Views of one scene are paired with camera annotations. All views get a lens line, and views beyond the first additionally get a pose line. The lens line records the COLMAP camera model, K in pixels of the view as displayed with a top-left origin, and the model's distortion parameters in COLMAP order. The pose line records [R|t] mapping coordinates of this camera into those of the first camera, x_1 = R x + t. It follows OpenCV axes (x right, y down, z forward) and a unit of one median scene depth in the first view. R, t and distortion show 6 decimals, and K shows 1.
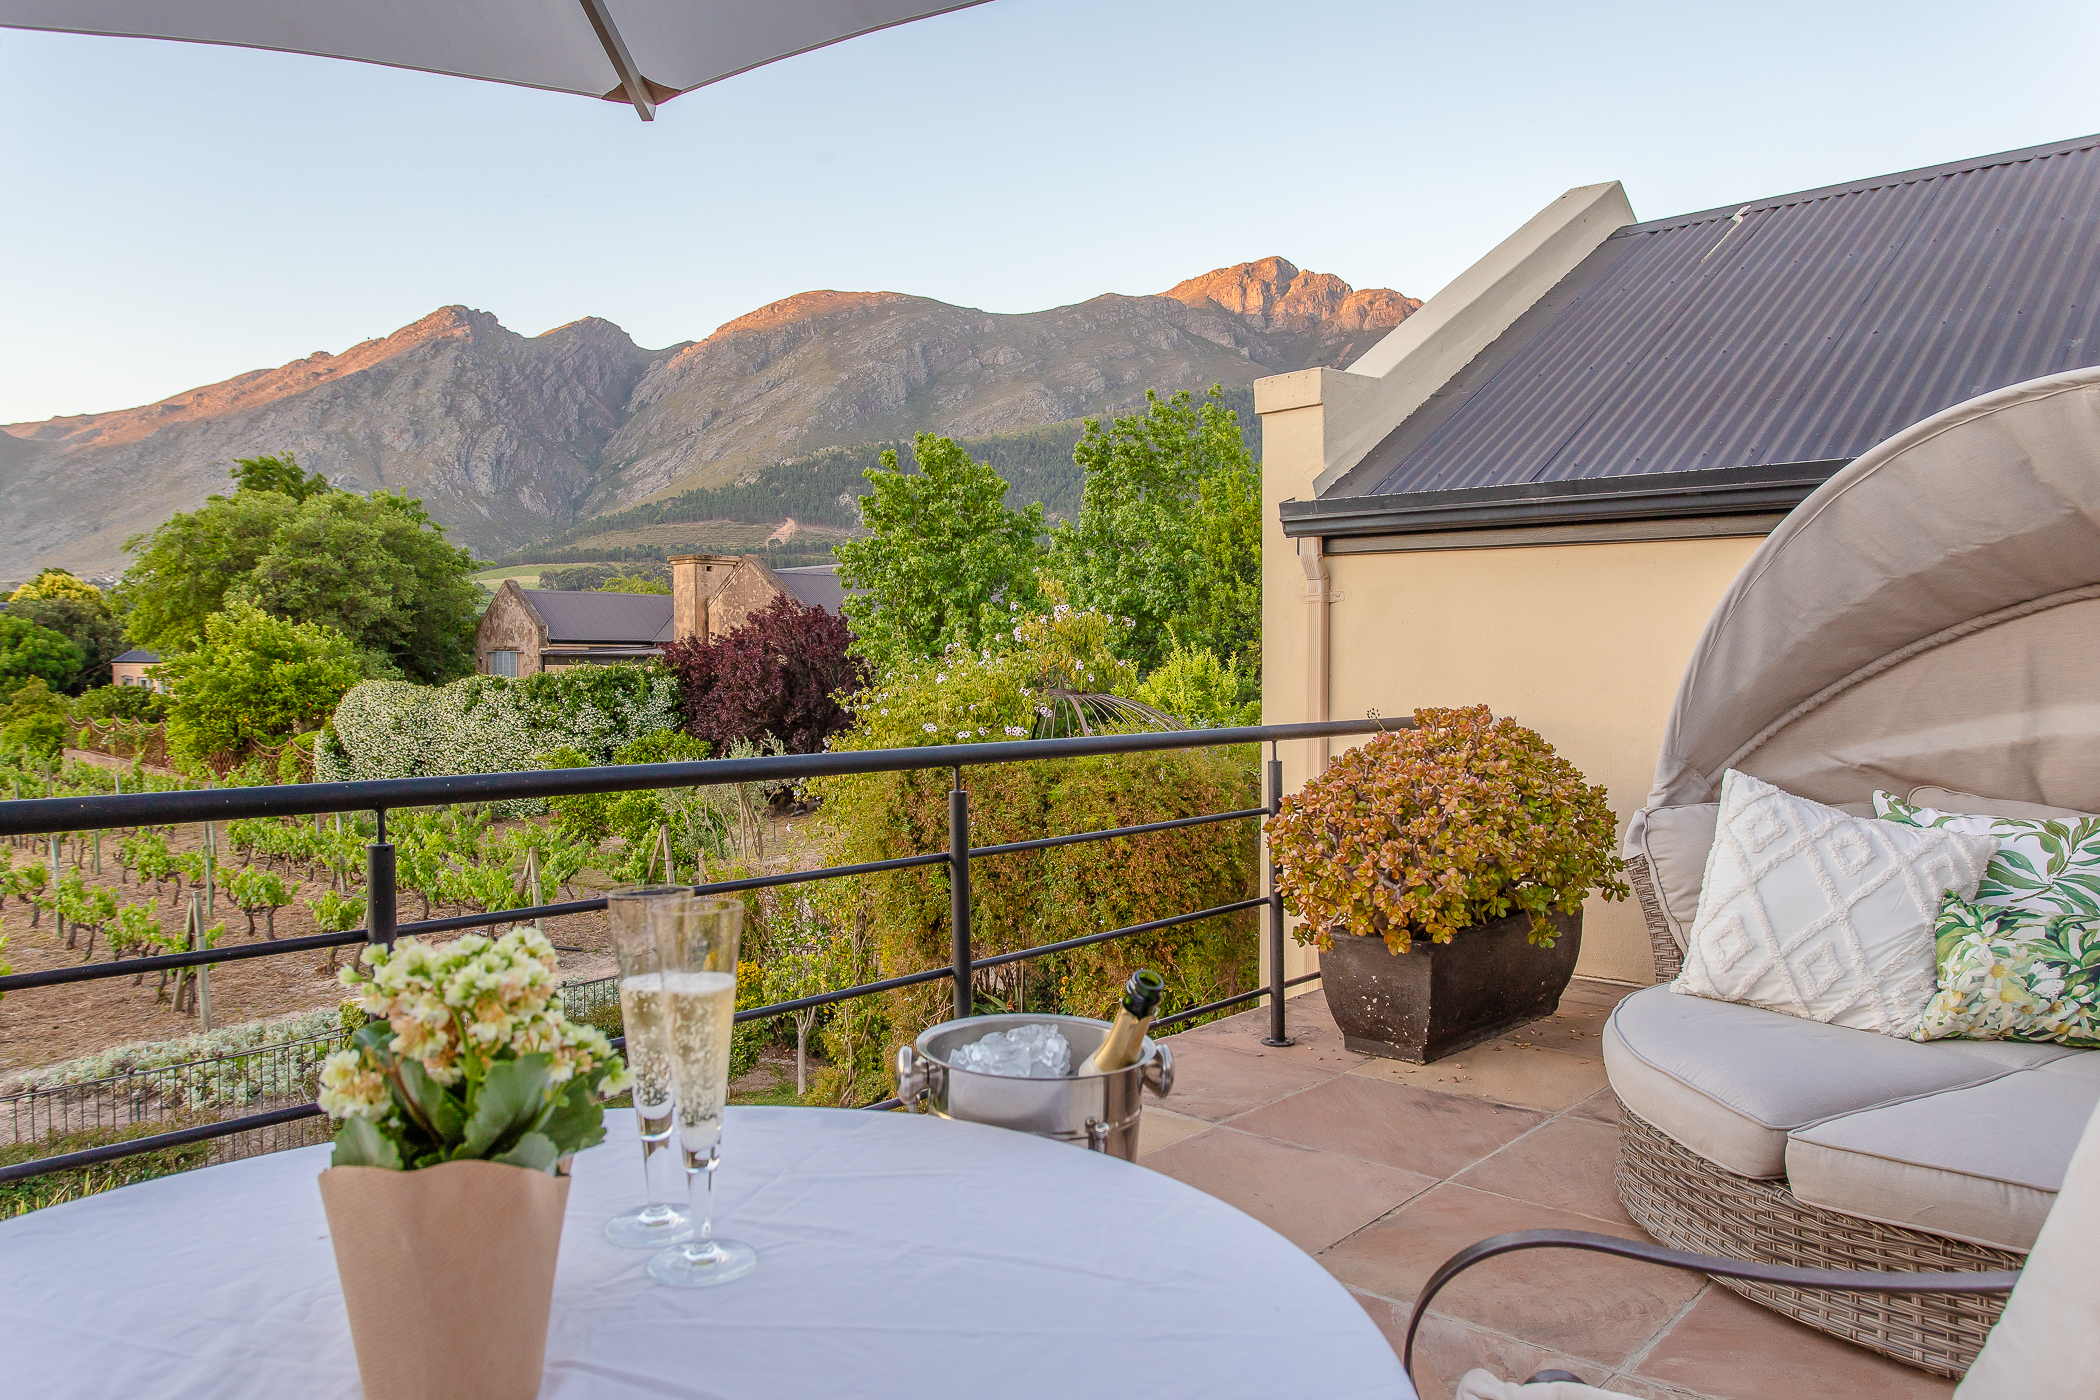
lens RADIAL K [[1443.9, 0, 1050.0], [0, 1443.9, 700.0], [0, 0, 1]] dist [0.003584, -0.001116]
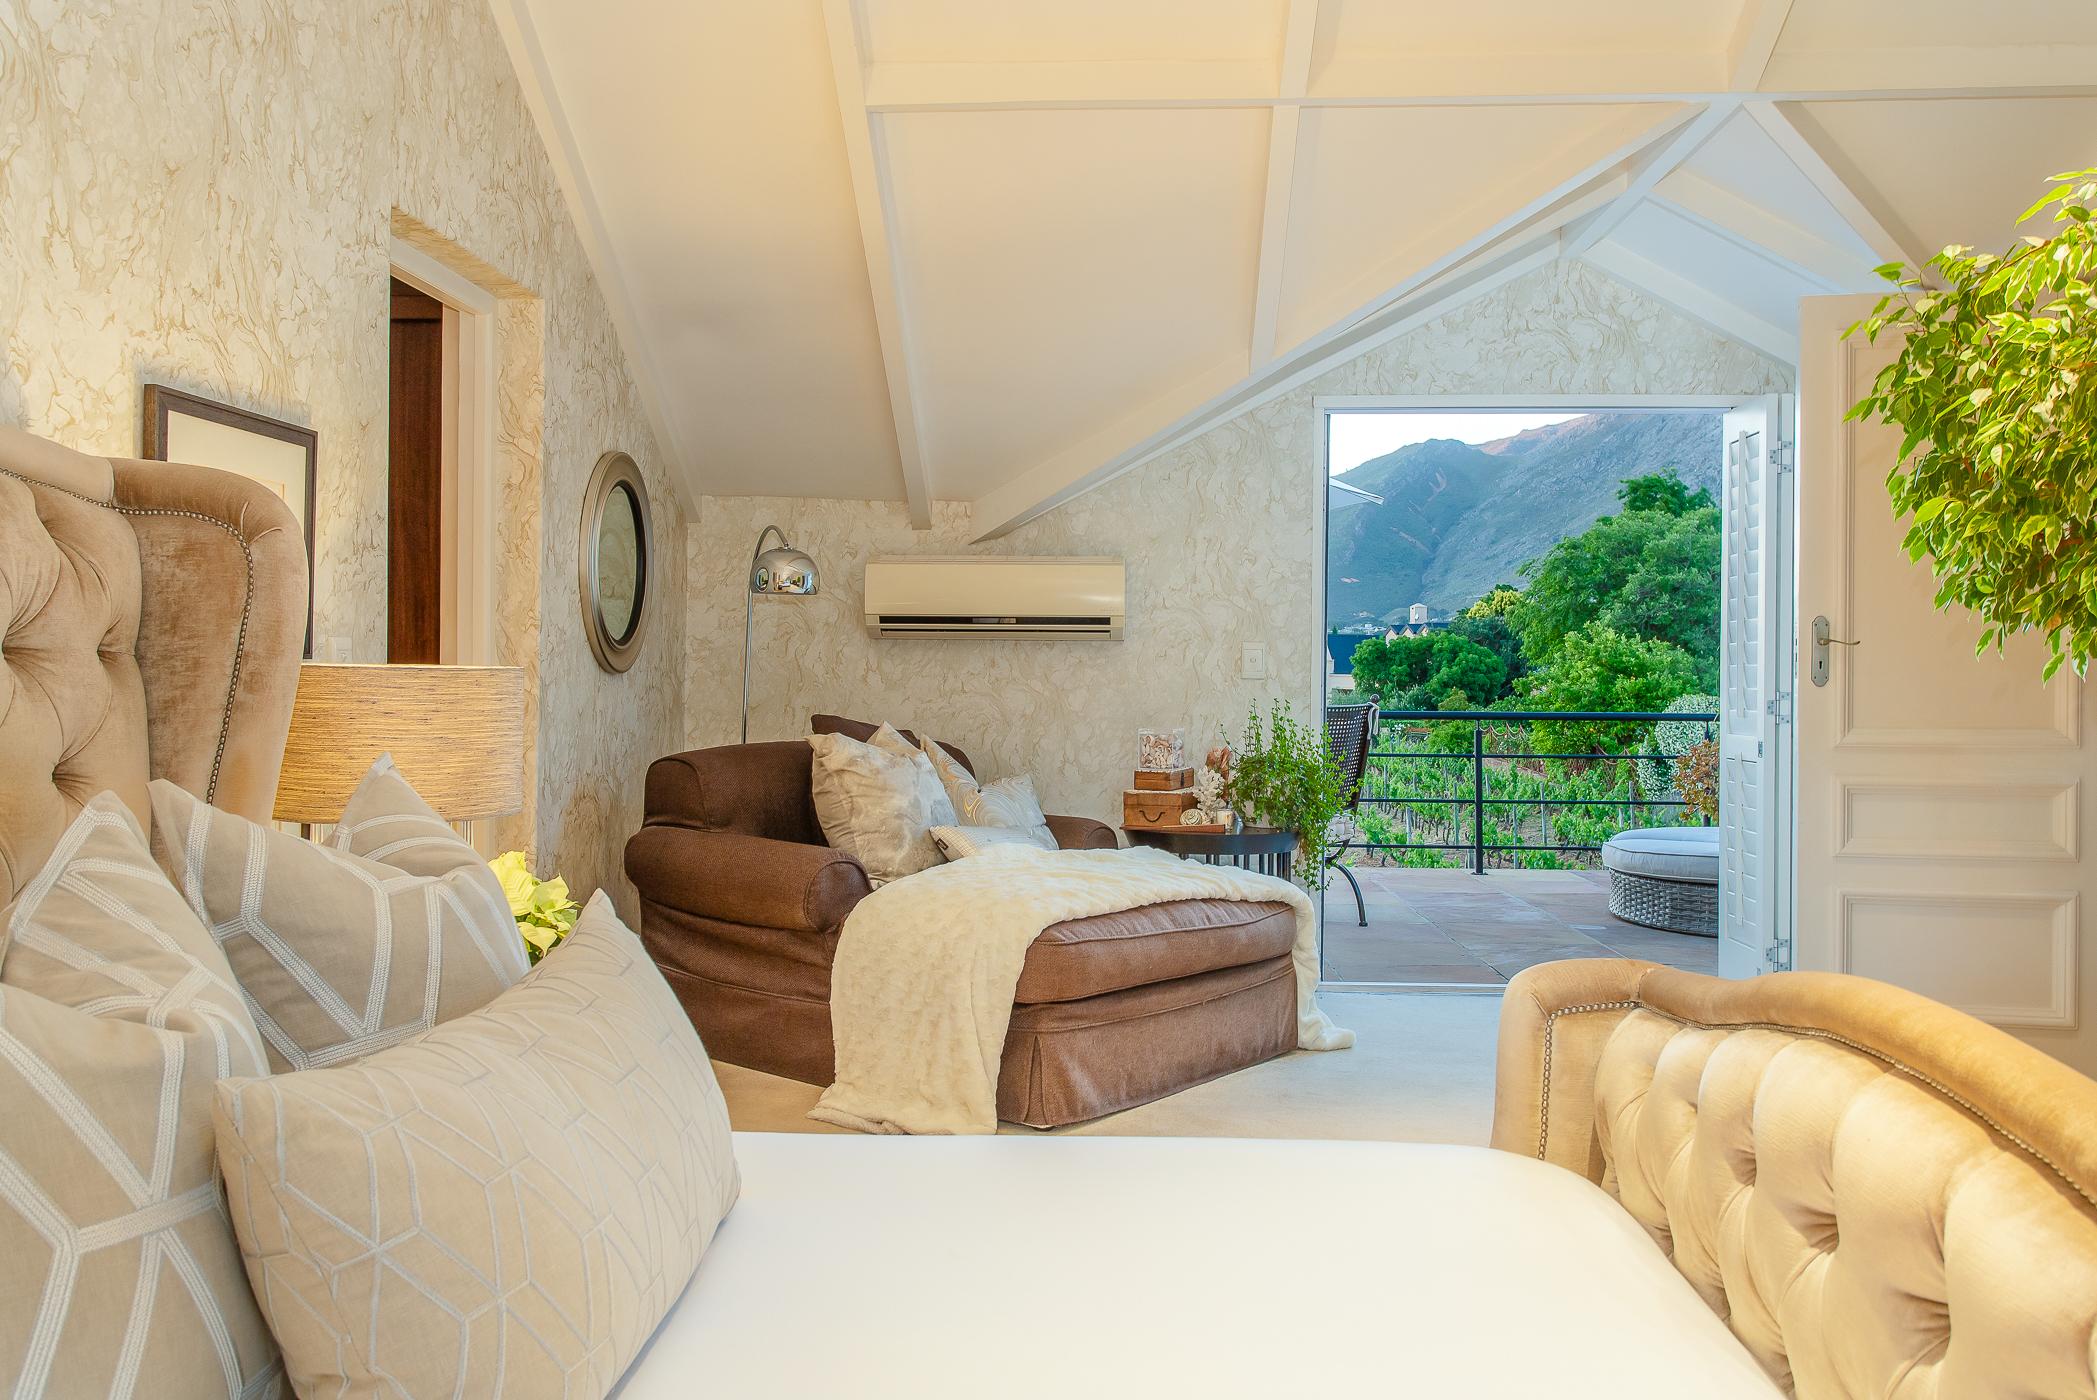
lens RADIAL K [[1694.8, 0, 1048.5], [0, 1694.8, 700.0], [0, 0, 1]] dist [0.001924, 0.000326]
pose [[0.642155, 0.017330, -0.766379, 0.120360], [-0.027122, 0.999632, -0.000121, 0.002050], [0.766095, 0.020863, 0.642389, -0.102960]]
